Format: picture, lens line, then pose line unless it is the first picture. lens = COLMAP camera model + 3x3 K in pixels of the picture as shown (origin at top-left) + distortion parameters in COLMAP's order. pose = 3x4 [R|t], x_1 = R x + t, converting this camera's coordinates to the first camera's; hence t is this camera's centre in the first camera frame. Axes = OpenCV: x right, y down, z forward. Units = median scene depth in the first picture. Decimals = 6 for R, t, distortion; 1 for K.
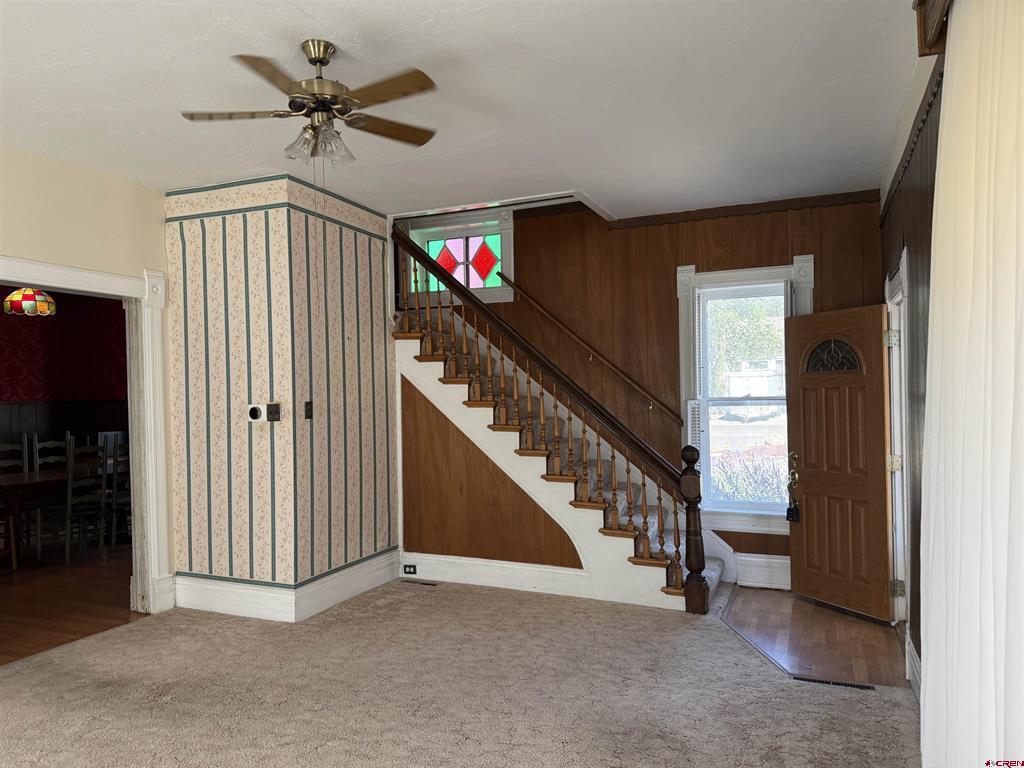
lens RADIAL K [[711.2, 0, 512.8], [0, 711.2, 389.3], [0, 0, 1]] dist [0.117330, -0.203674]
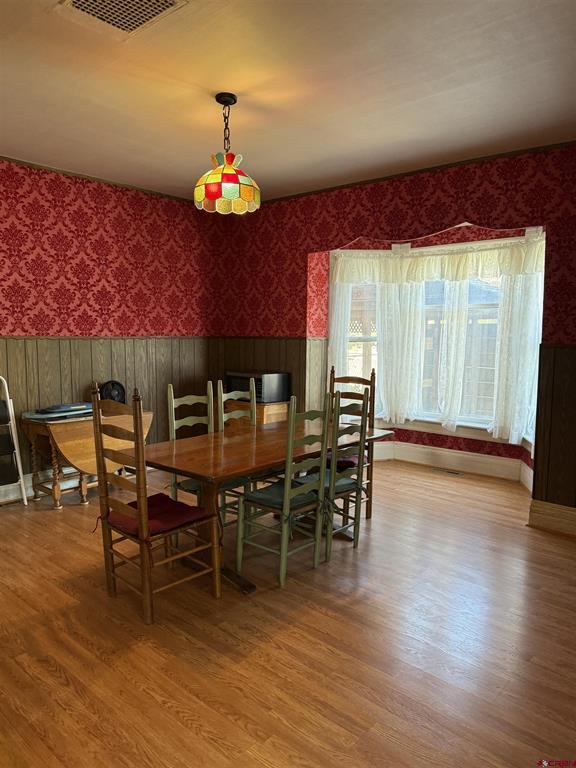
lens RADIAL K [[536.4, 0, 288.0], [0, 536.4, 384.0], [0, 0, 1]] dist [0.049463, -0.055404]
pose [[0.947015, 0.055695, -0.316325, -0.580215], [-0.024104, 0.994398, 0.102919, 0.006294], [0.320284, -0.089842, 0.943052, 0.682319]]
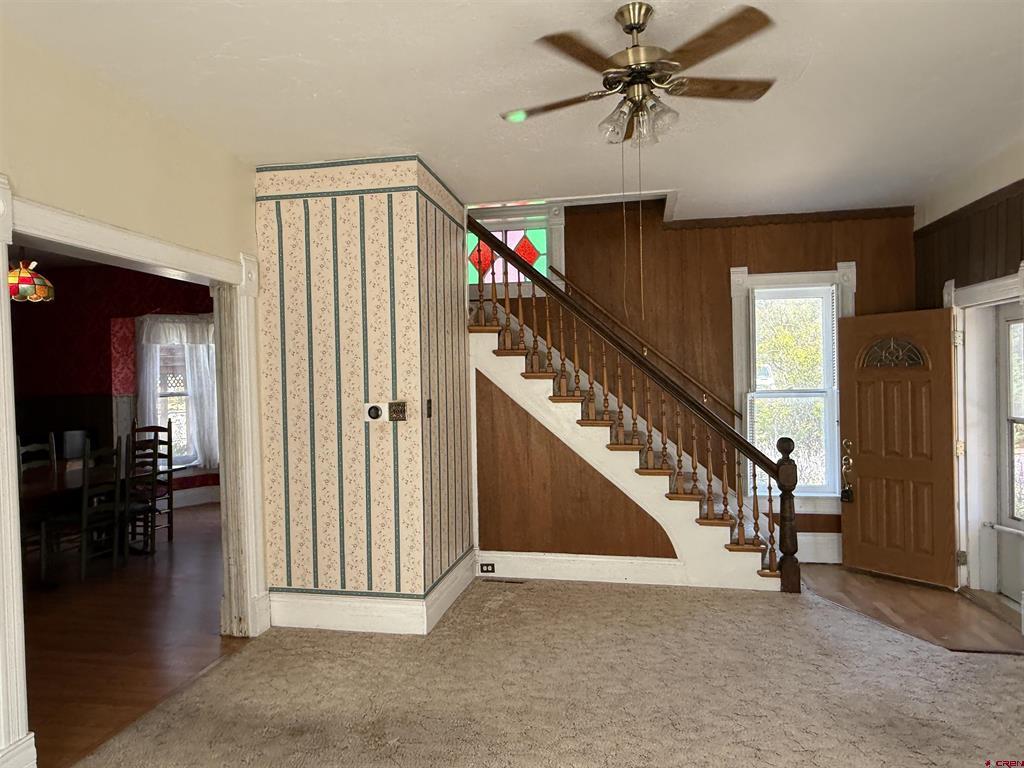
lens RADIAL K [[660.8, 0, 512.0], [0, 660.8, 384.0], [0, 0, 1]] dist [-0.004311, 0.003469]
pose [[0.977008, -0.005547, 0.213132, -0.345276], [0.003880, 0.999959, 0.008240, -0.008999], [-0.213169, -0.007223, 0.976989, 0.127964]]
